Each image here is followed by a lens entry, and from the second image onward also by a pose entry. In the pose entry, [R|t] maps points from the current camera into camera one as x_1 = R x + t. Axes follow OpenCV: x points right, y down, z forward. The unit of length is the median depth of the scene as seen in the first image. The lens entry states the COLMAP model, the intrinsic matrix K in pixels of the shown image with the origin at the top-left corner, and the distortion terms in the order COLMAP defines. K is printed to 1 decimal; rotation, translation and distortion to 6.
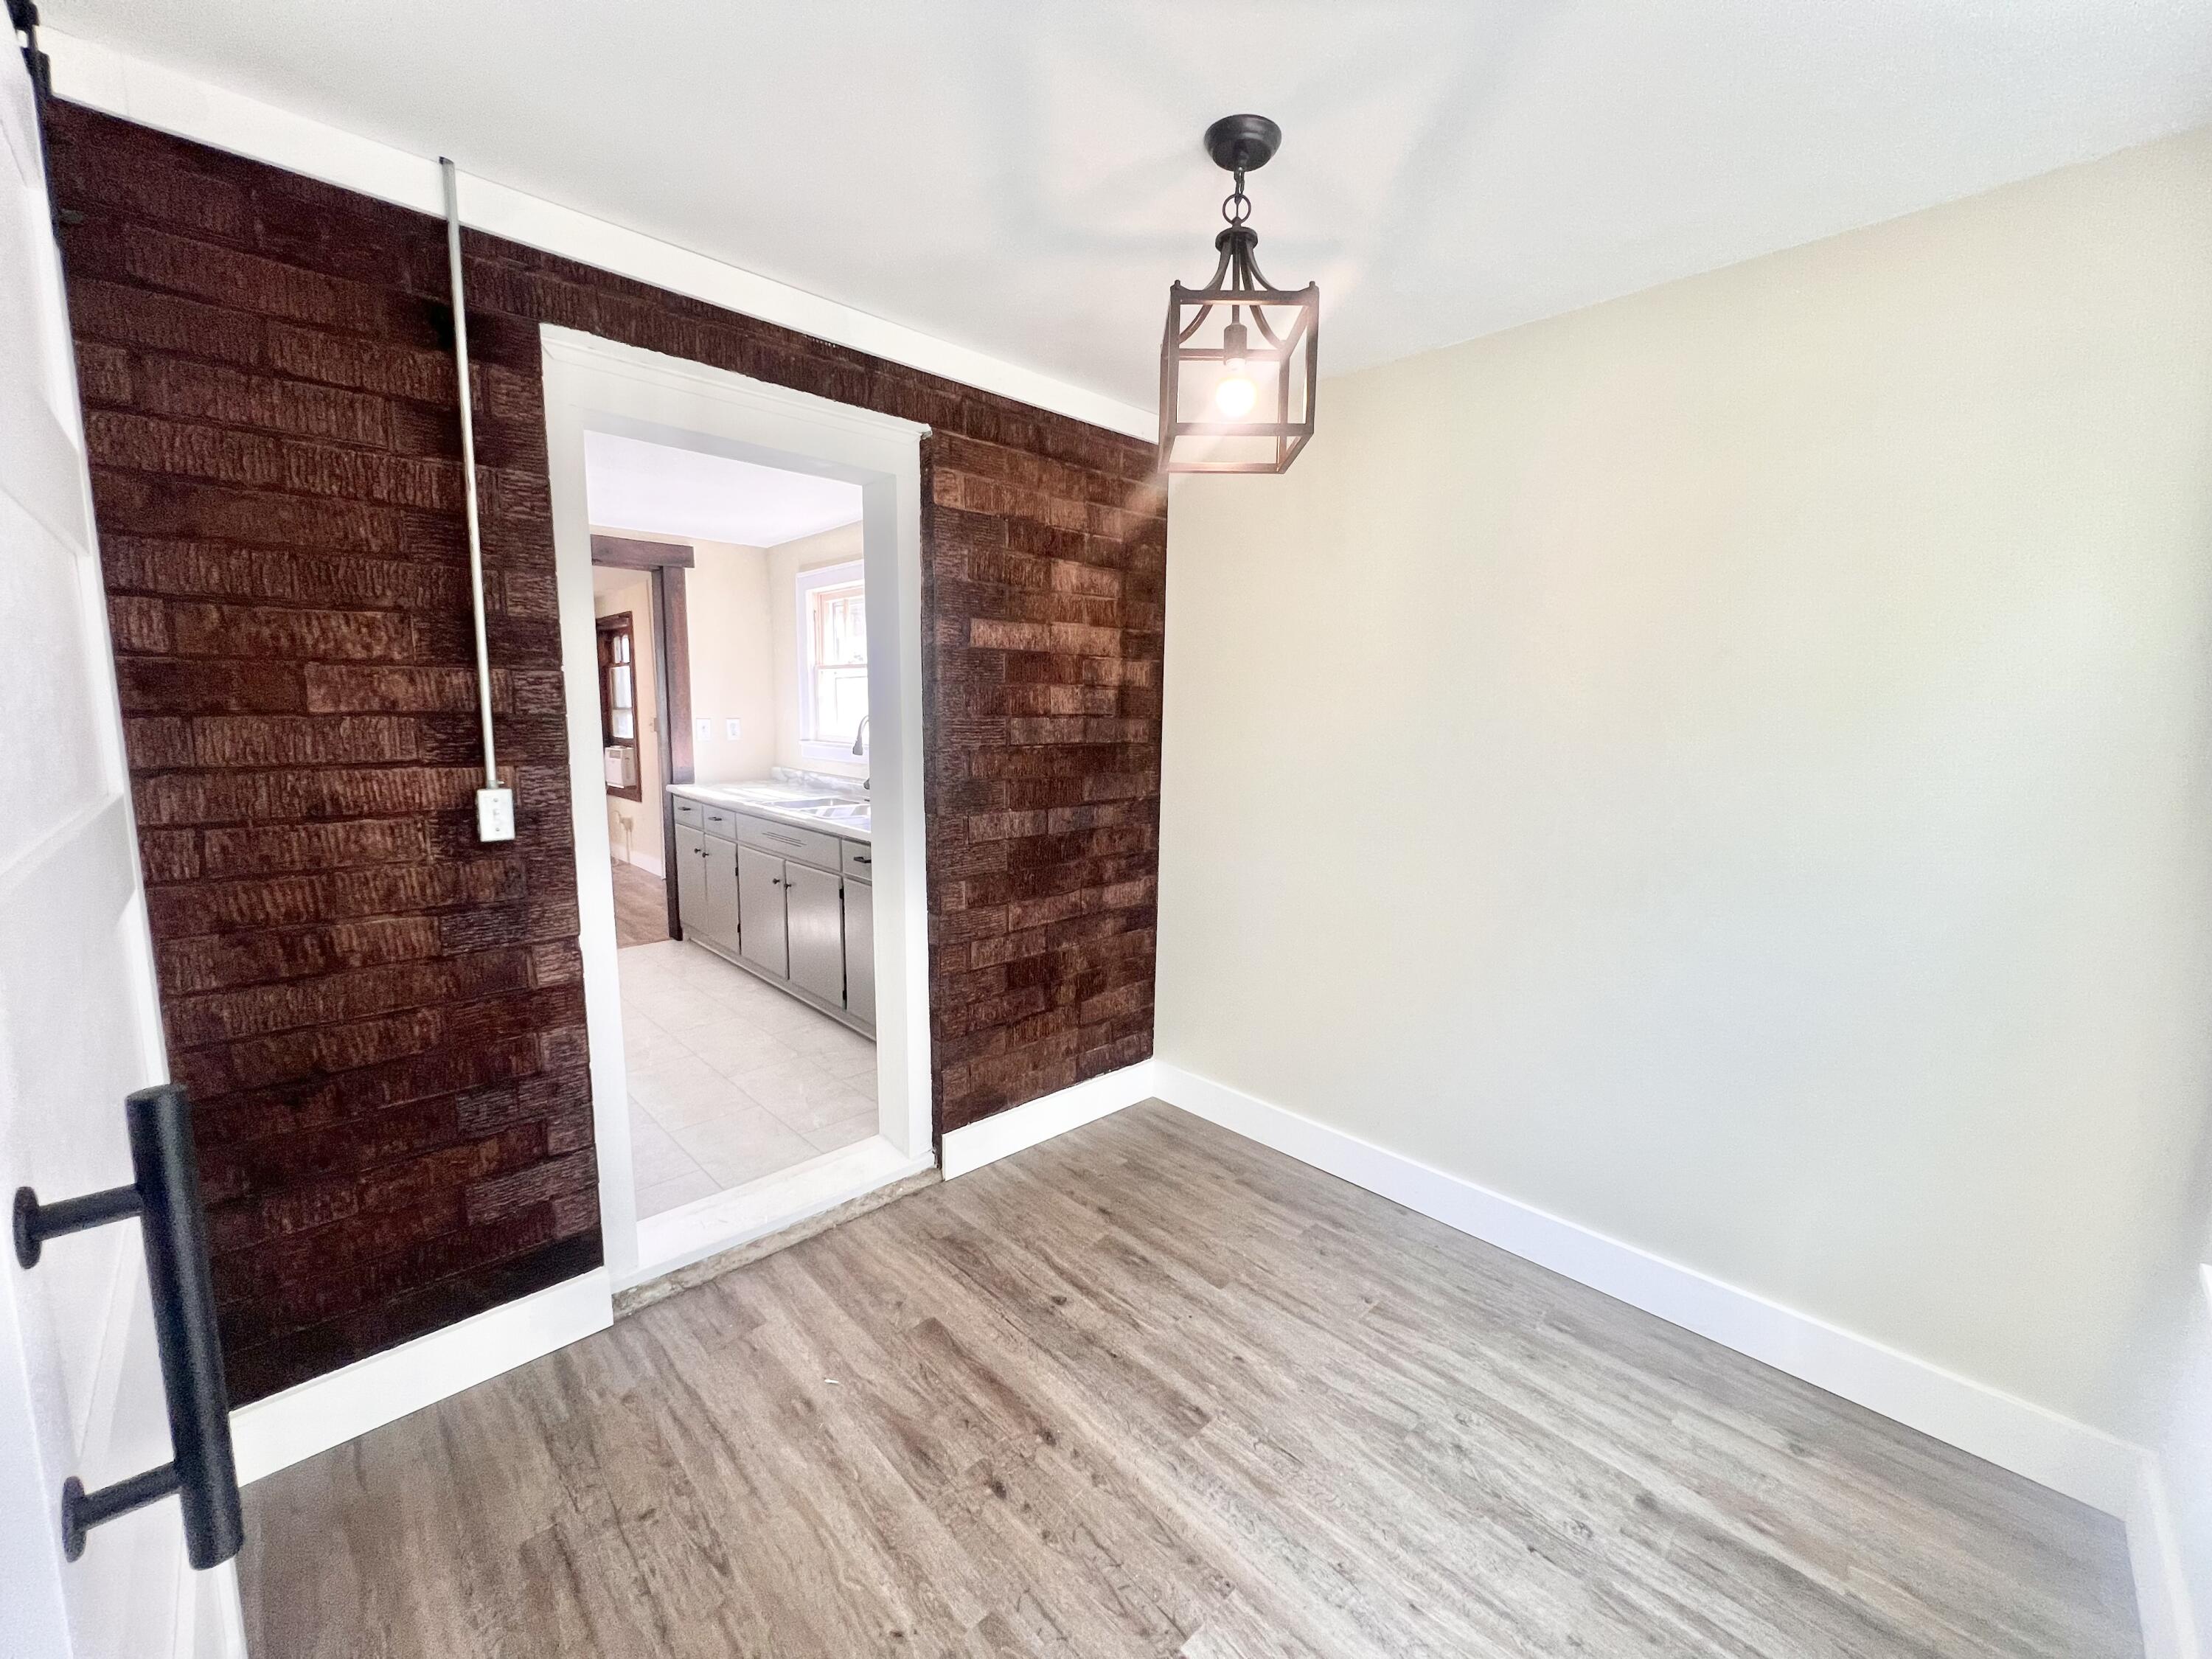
lens RADIAL K [[887.2, 0, 1101.8], [0, 887.2, 822.3], [0, 0, 1]] dist [0.003488, 0.000045]
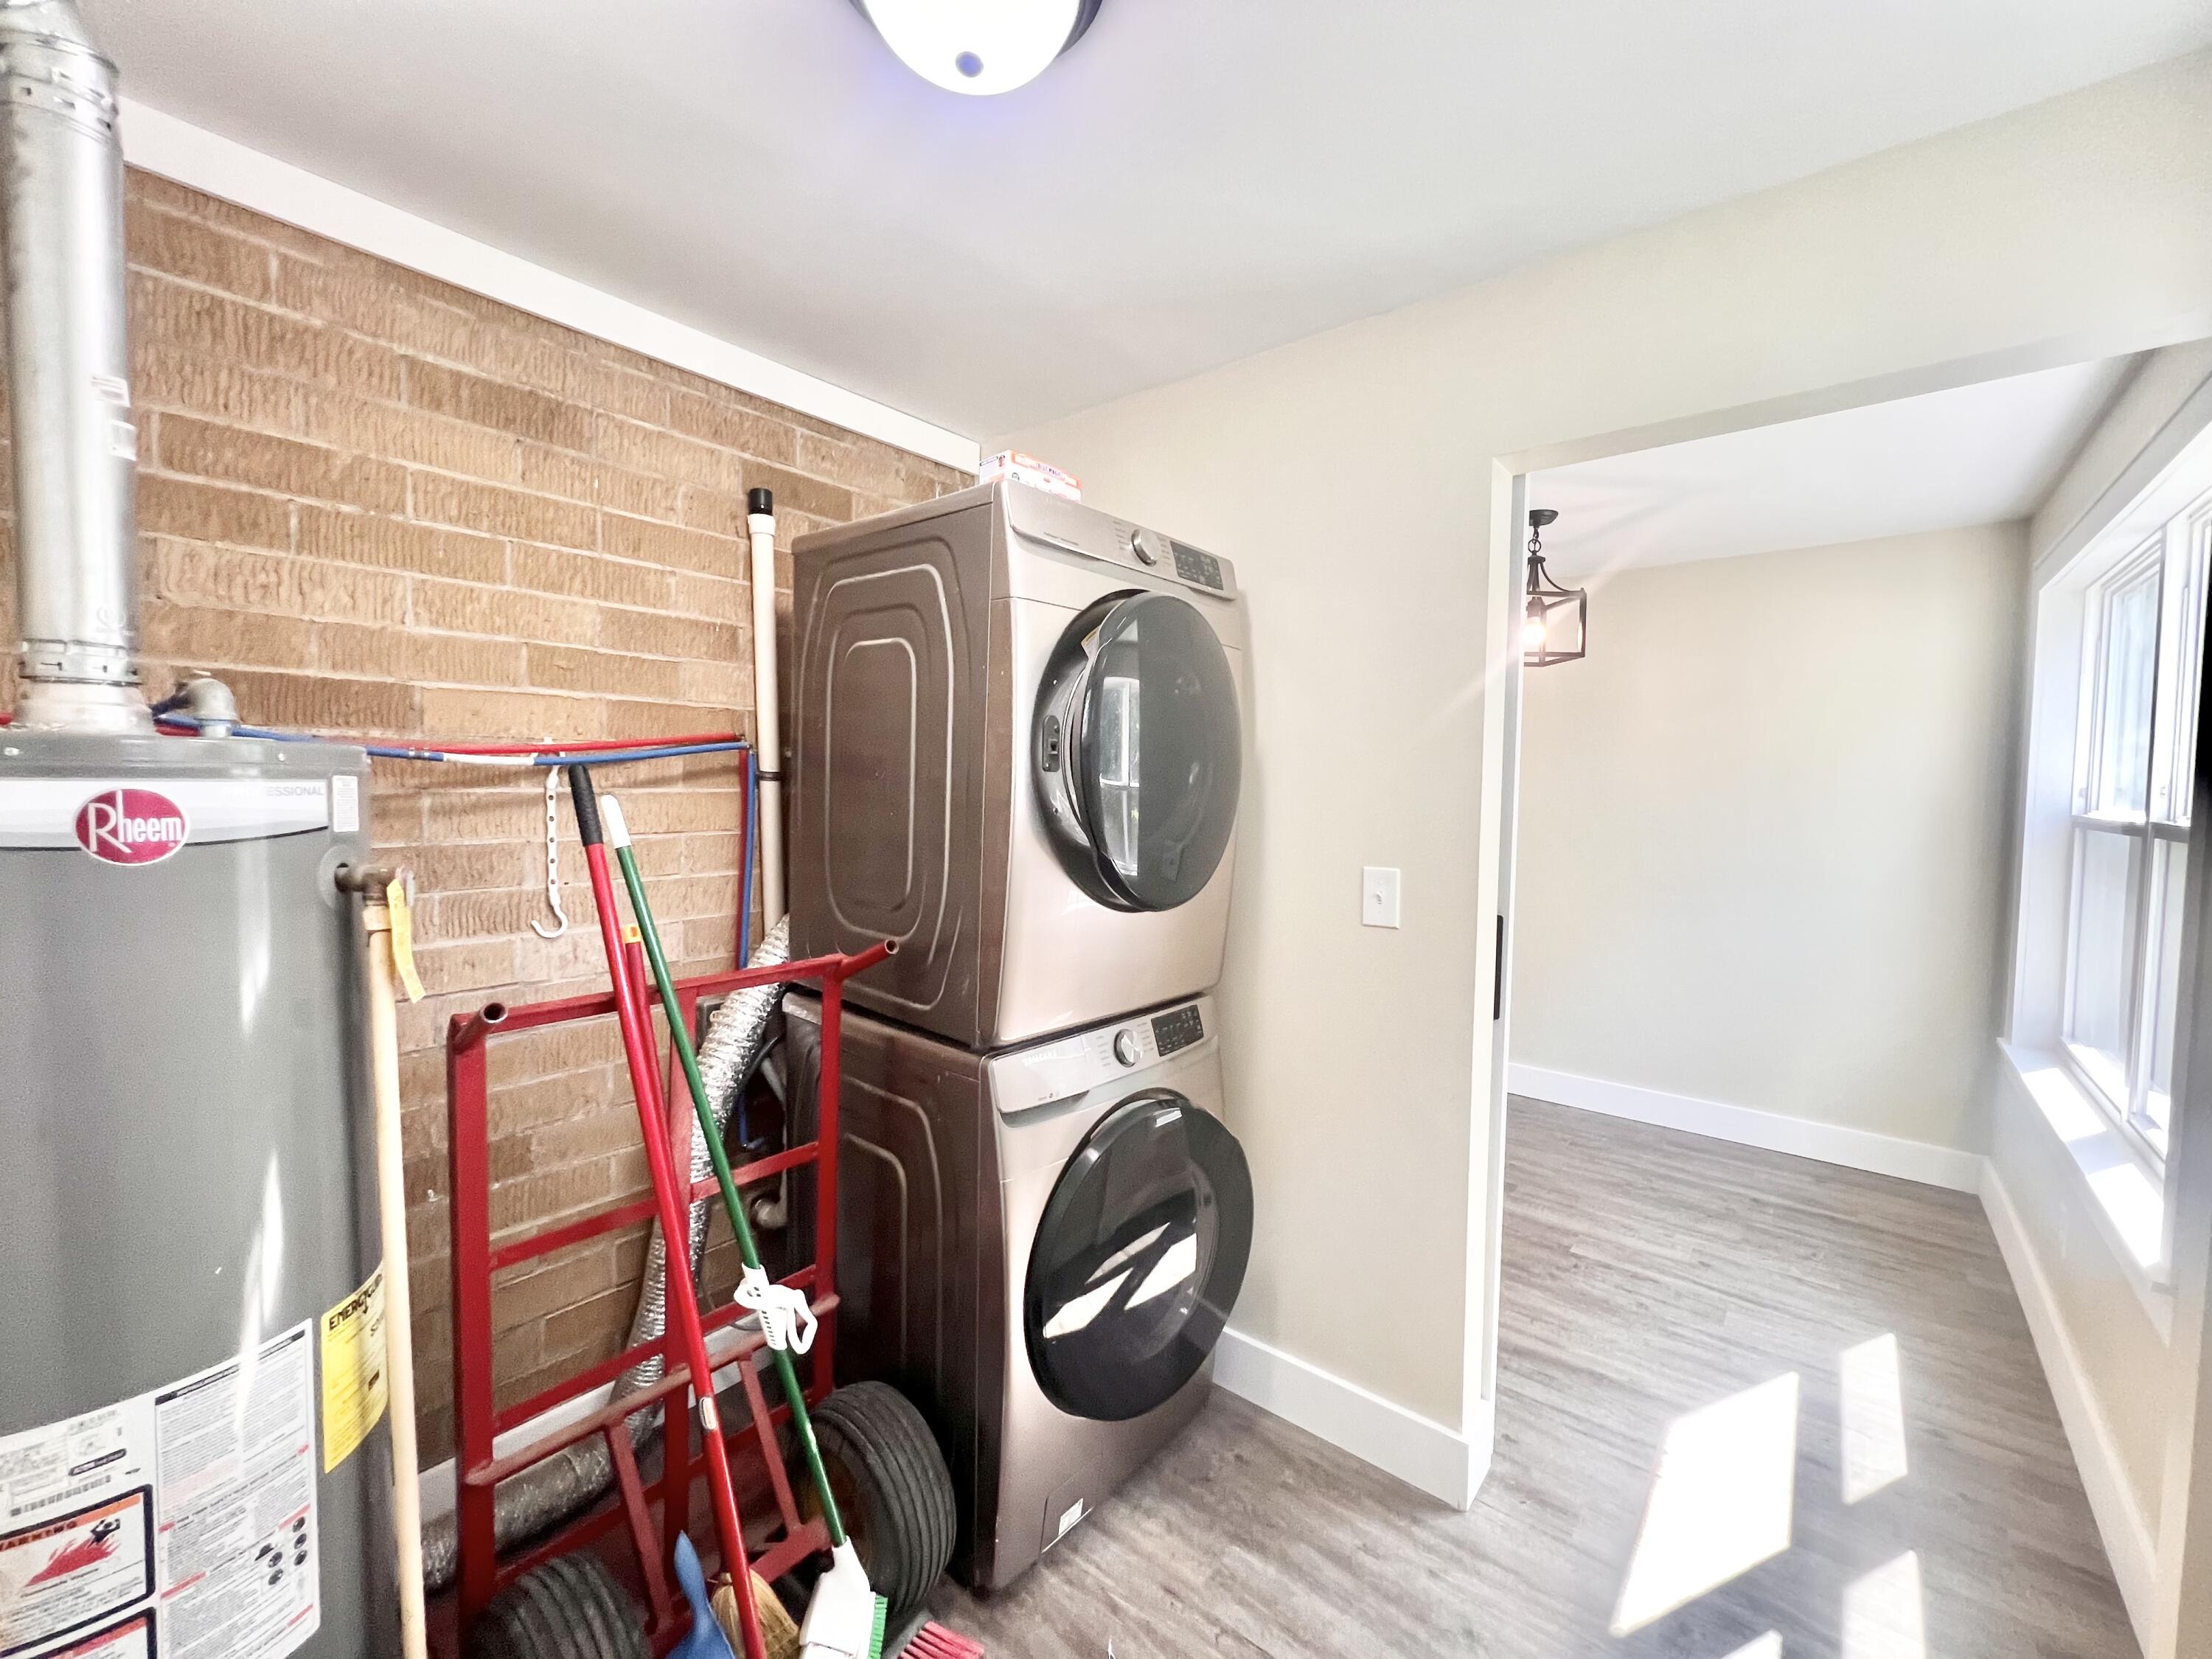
lens RADIAL K [[893.1, 0, 1100.4], [0, 893.1, 827.8], [0, 0, 1]] dist [0.001491, 0.000398]
pose [[0.993597, -0.006812, 0.112781, -0.861185], [0.015582, 0.996905, -0.077061, 0.081348], [-0.111906, 0.078325, 0.990627, -0.696369]]
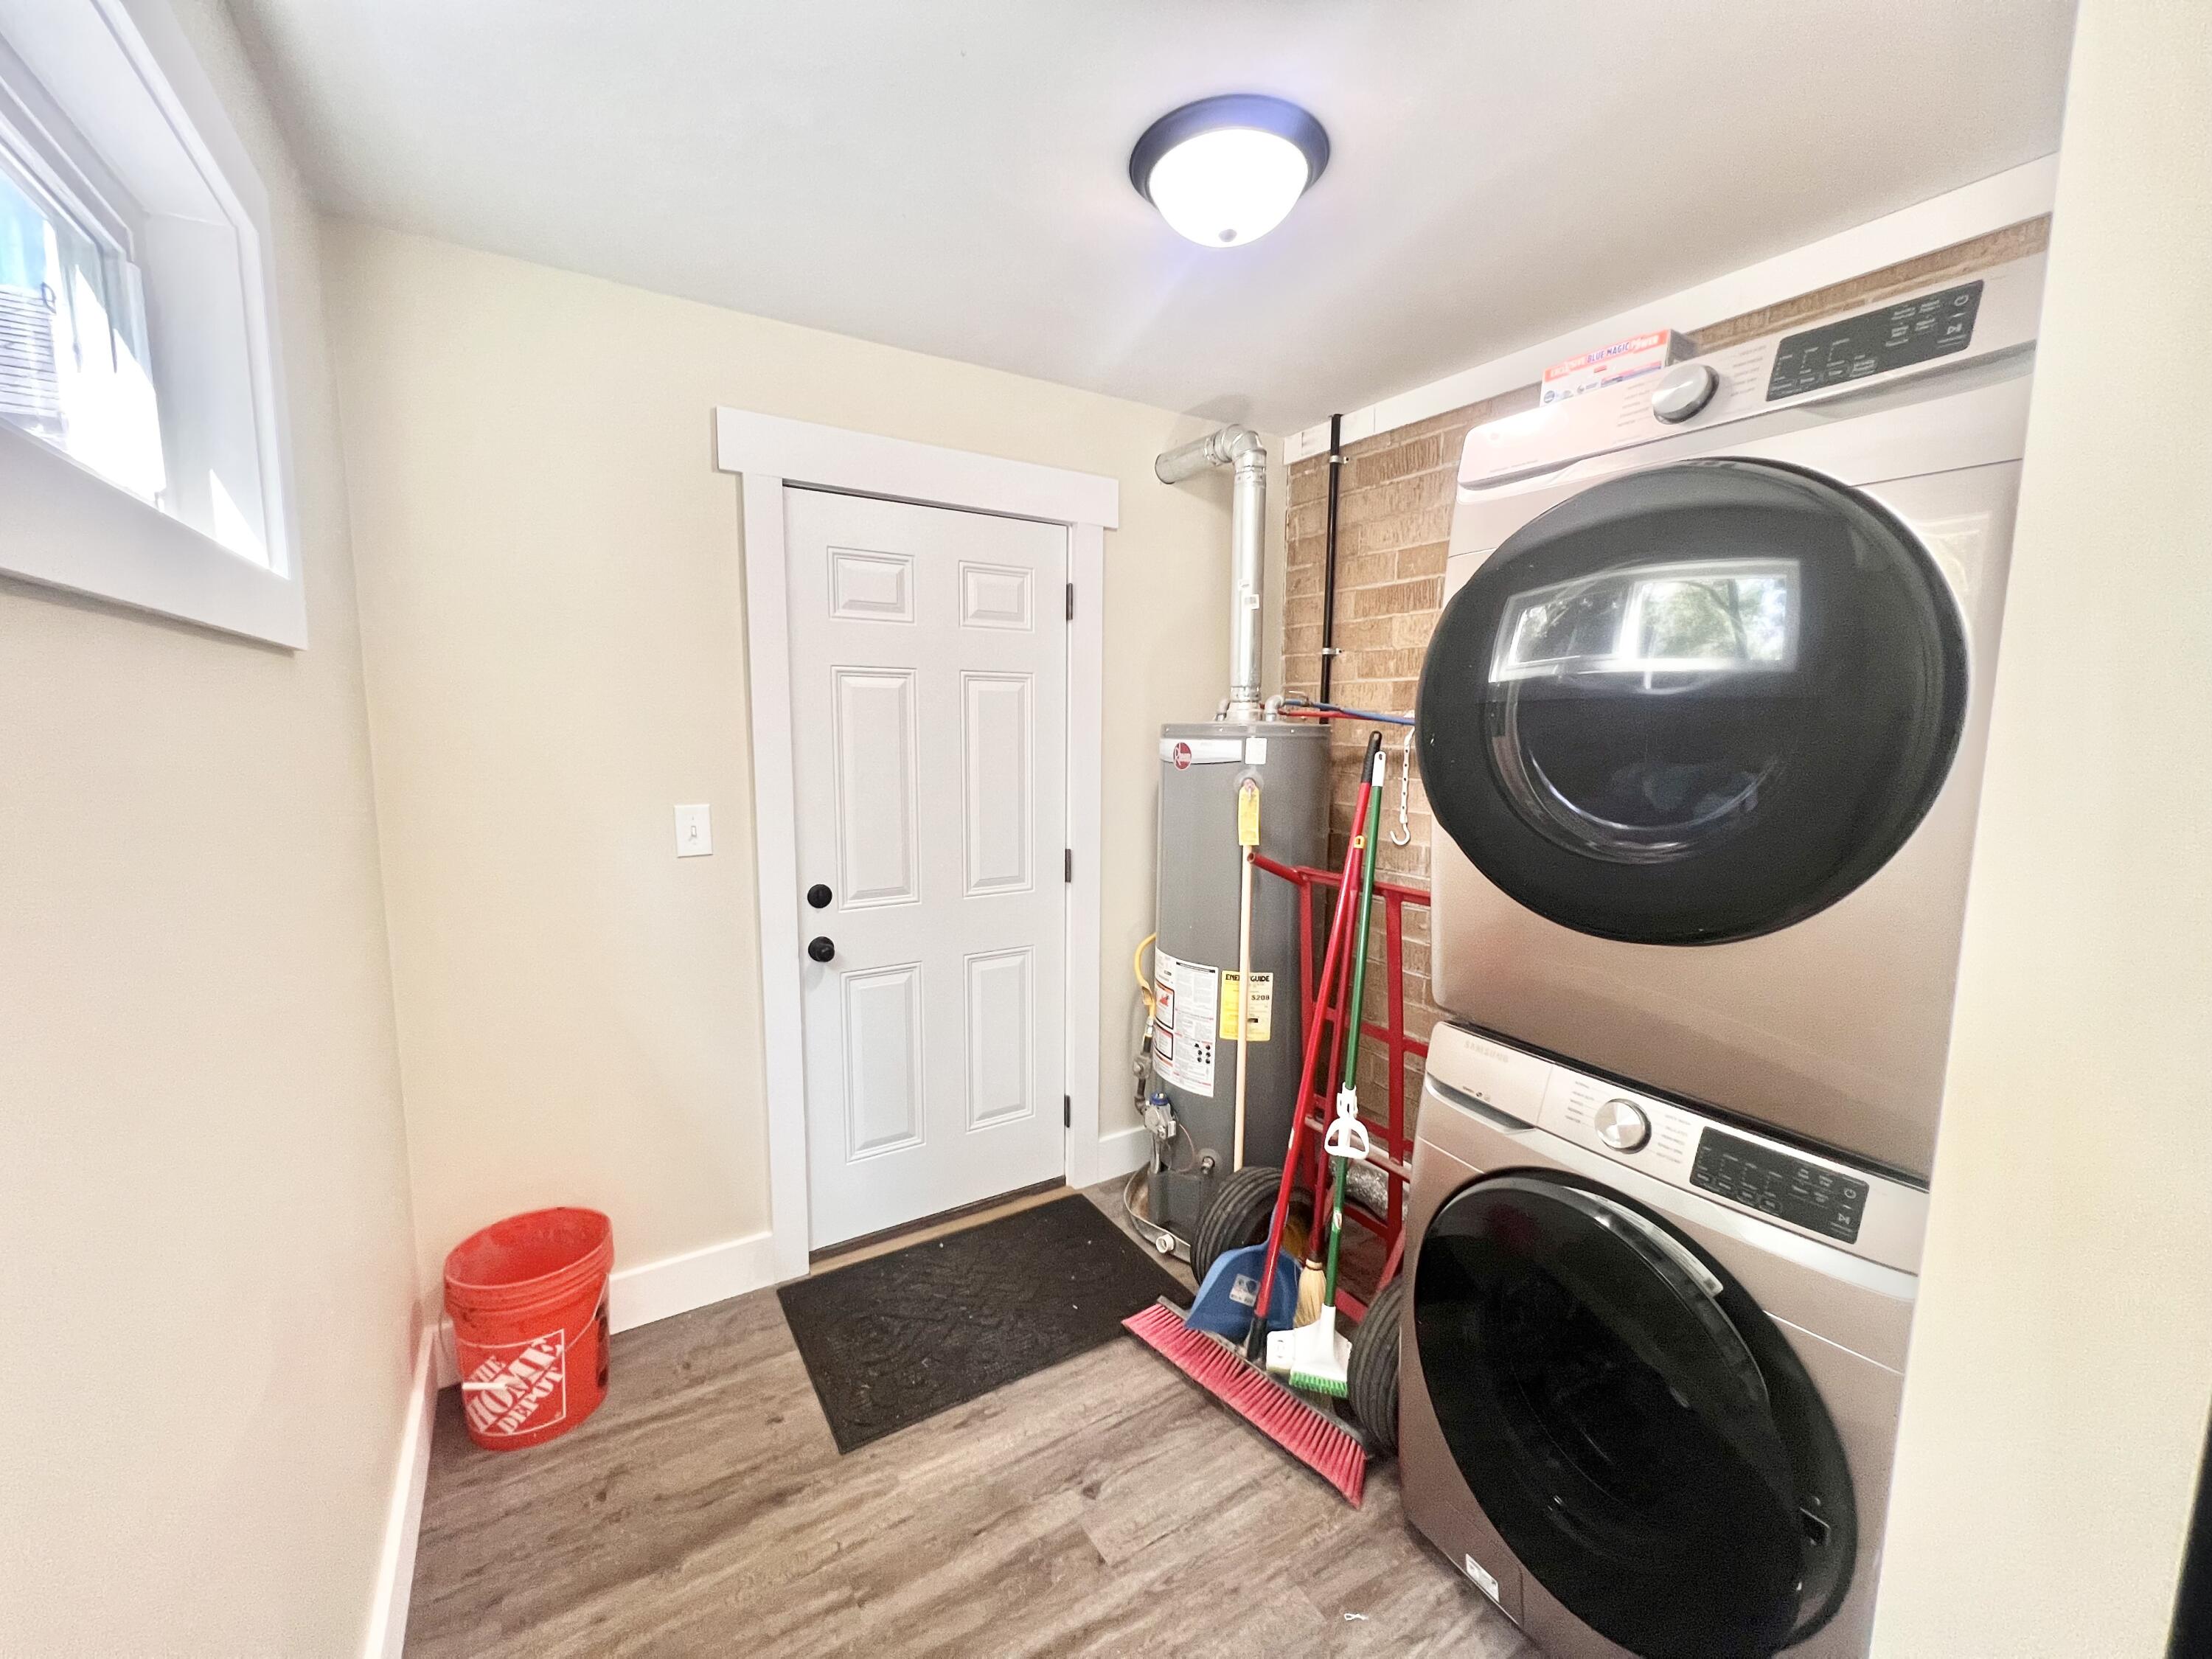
lens RADIAL K [[887.2, 0, 1095.1], [0, 887.2, 831.6], [0, 0, 1]] dist [0.003488, 0.000045]
pose [[-0.207990, 0.106328, -0.972335, 1.094174], [-0.136847, 0.981134, 0.136562, -0.140084], [0.968511, 0.161465, -0.189515, 0.826769]]
